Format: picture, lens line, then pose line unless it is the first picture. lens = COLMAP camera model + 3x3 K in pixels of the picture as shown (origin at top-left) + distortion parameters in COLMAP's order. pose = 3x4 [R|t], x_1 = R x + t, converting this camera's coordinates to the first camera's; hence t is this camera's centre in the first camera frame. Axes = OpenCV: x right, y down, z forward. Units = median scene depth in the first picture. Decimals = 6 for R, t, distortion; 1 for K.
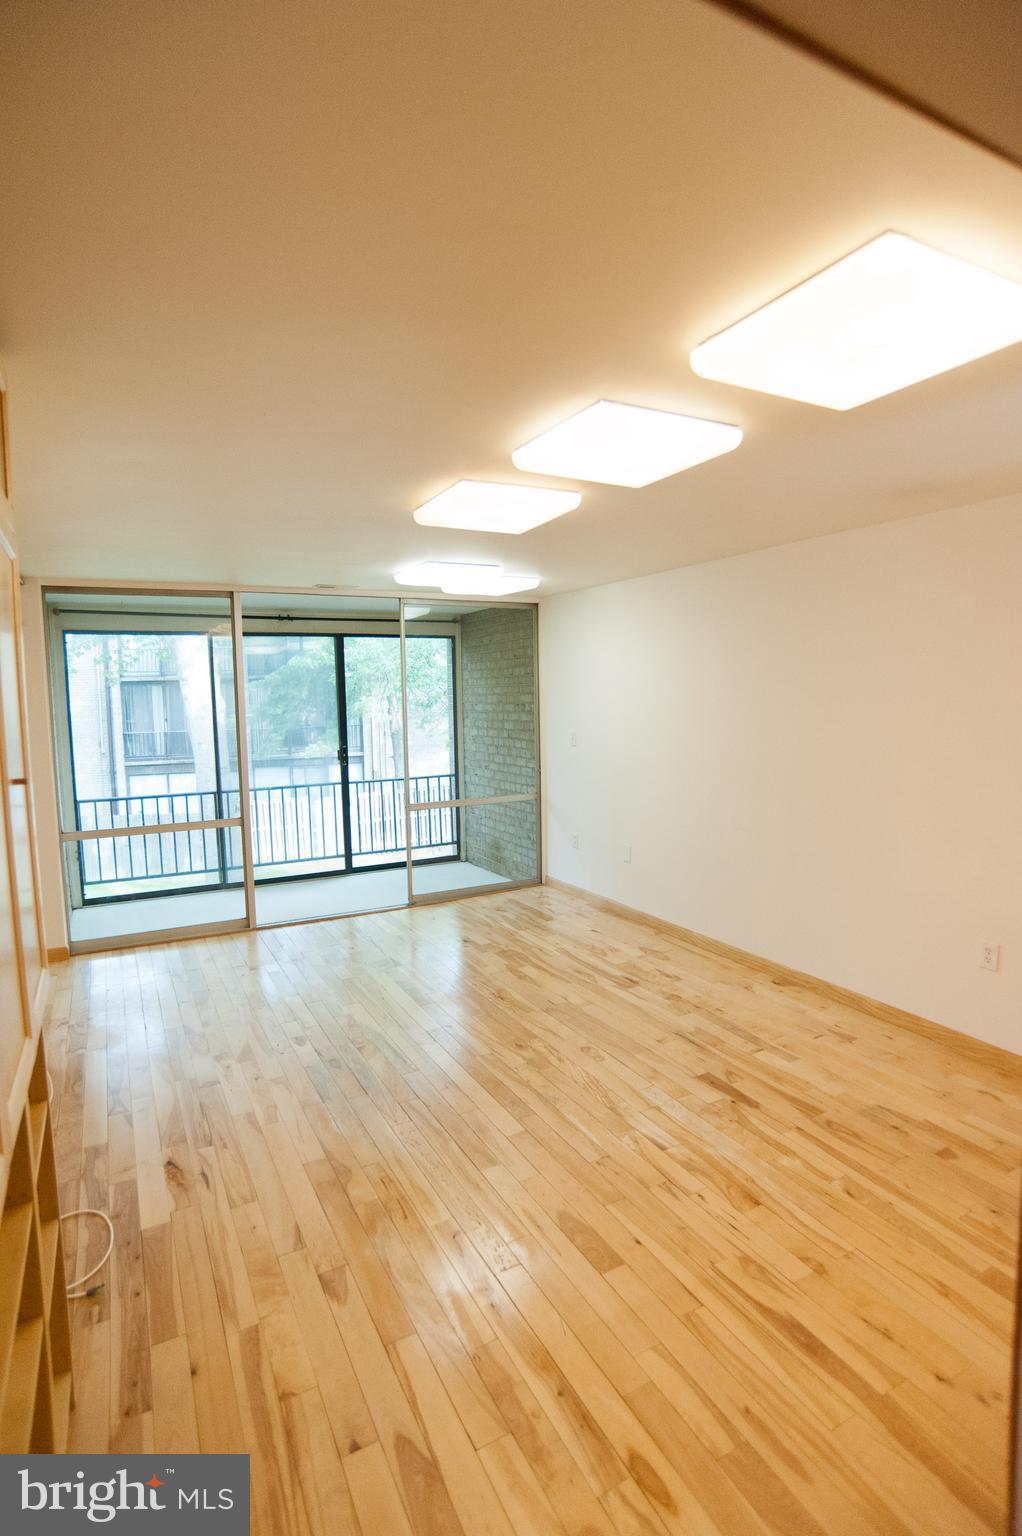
lens RADIAL K [[837.3, 0, 511.0], [0, 837.3, 768.0], [0, 0, 1]] dist [-0.084994, 0.051947]
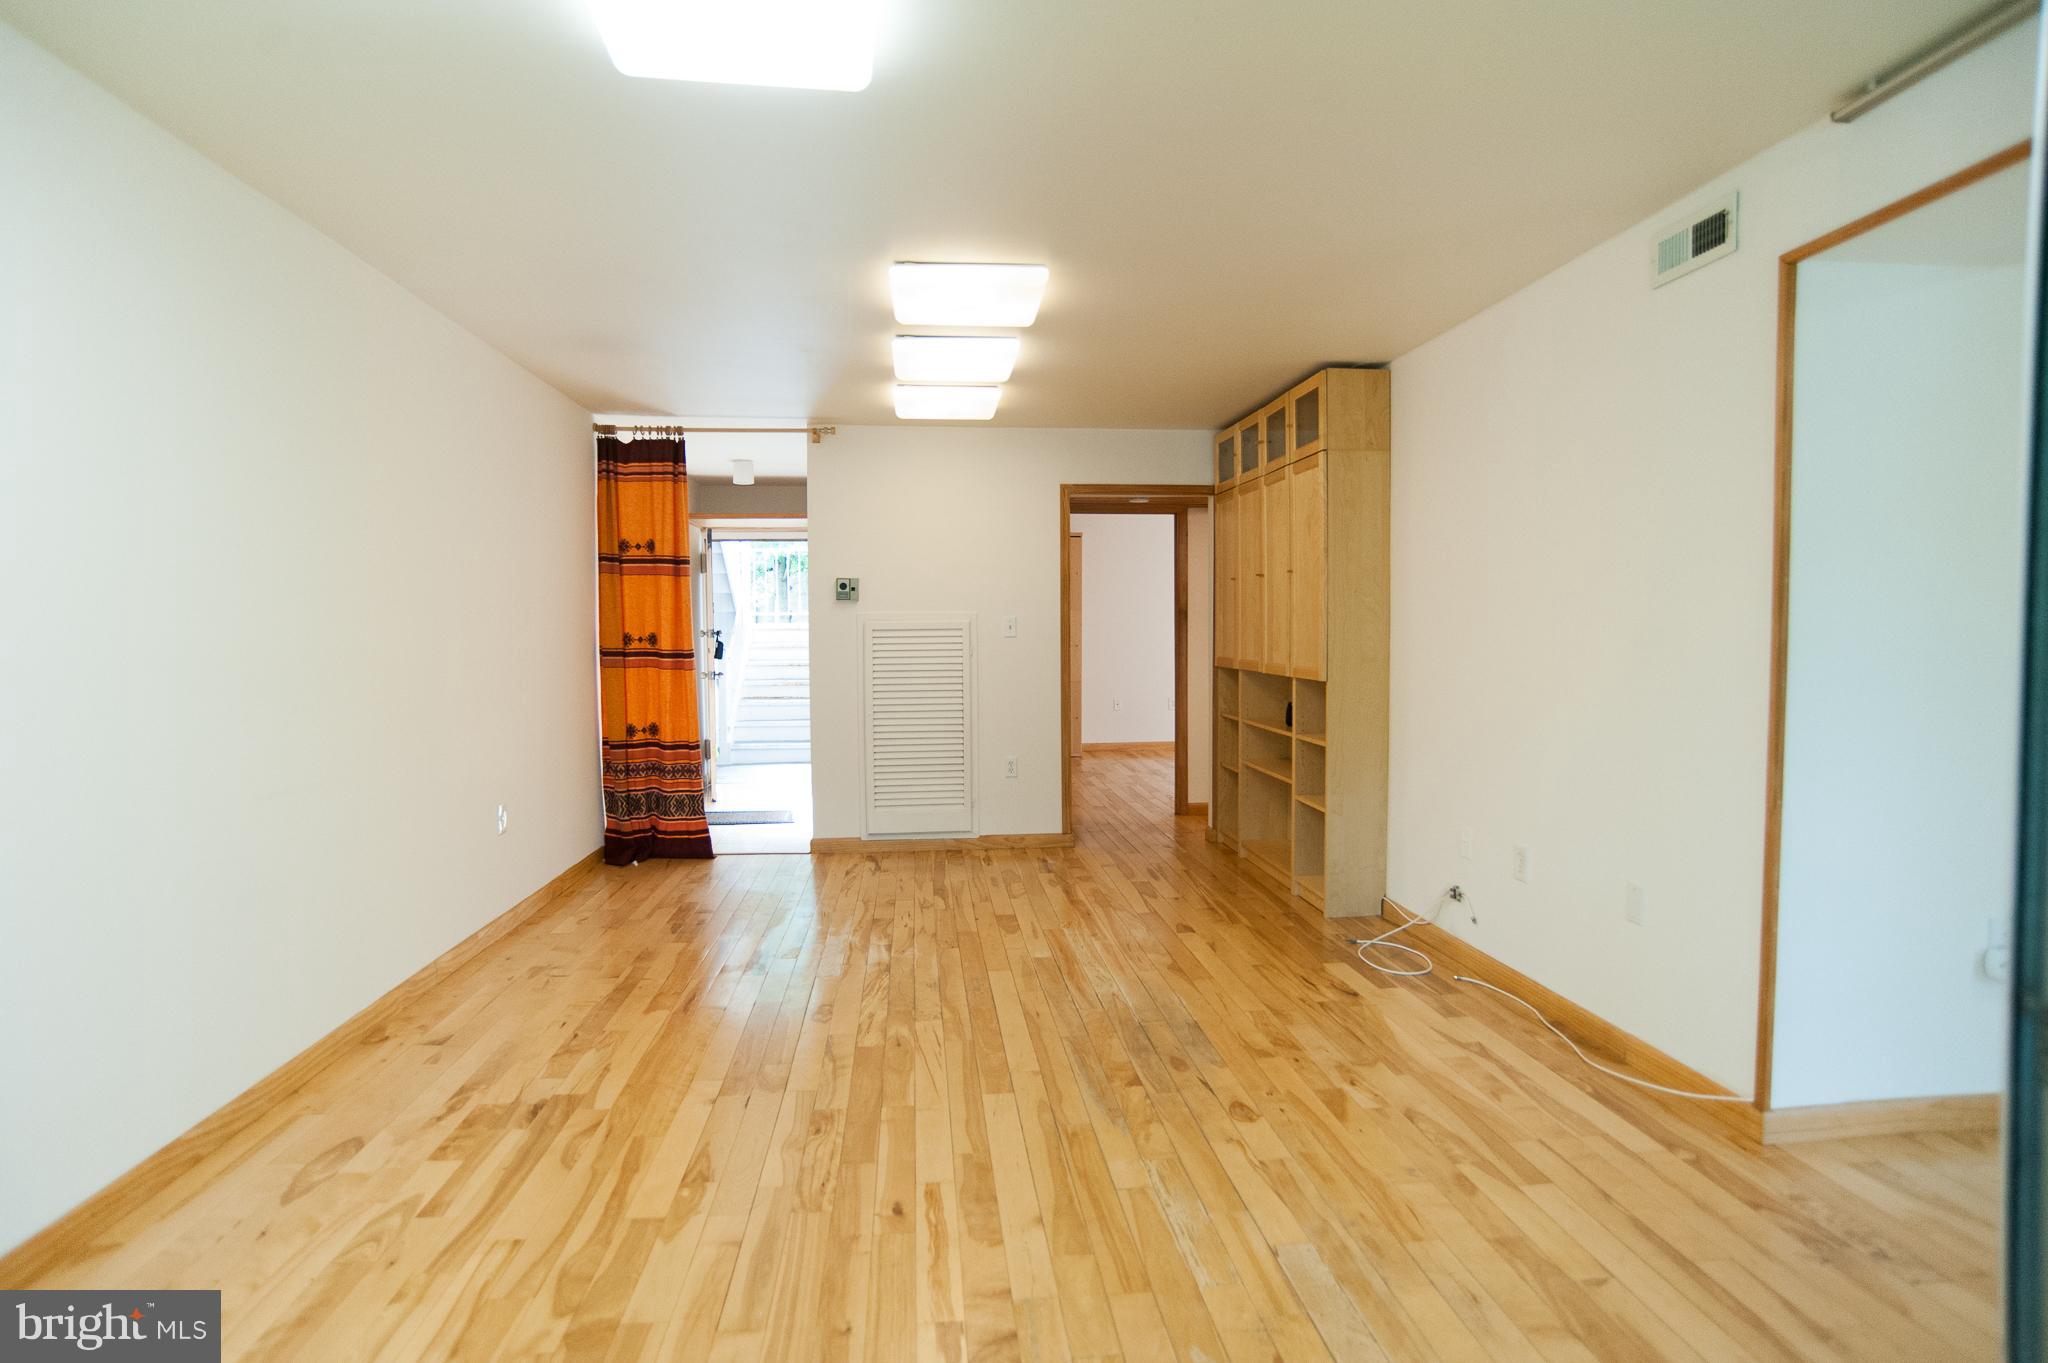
lens RADIAL K [[1116.3, 0, 1024.0], [0, 1116.3, 681.5], [0, 0, 1]] dist [-0.084994, 0.051947]
pose [[-0.936432, 0.014696, 0.350542, -0.453516], [0.060710, 0.990838, 0.120642, -0.050600], [-0.345558, 0.134254, -0.928744, 2.011708]]
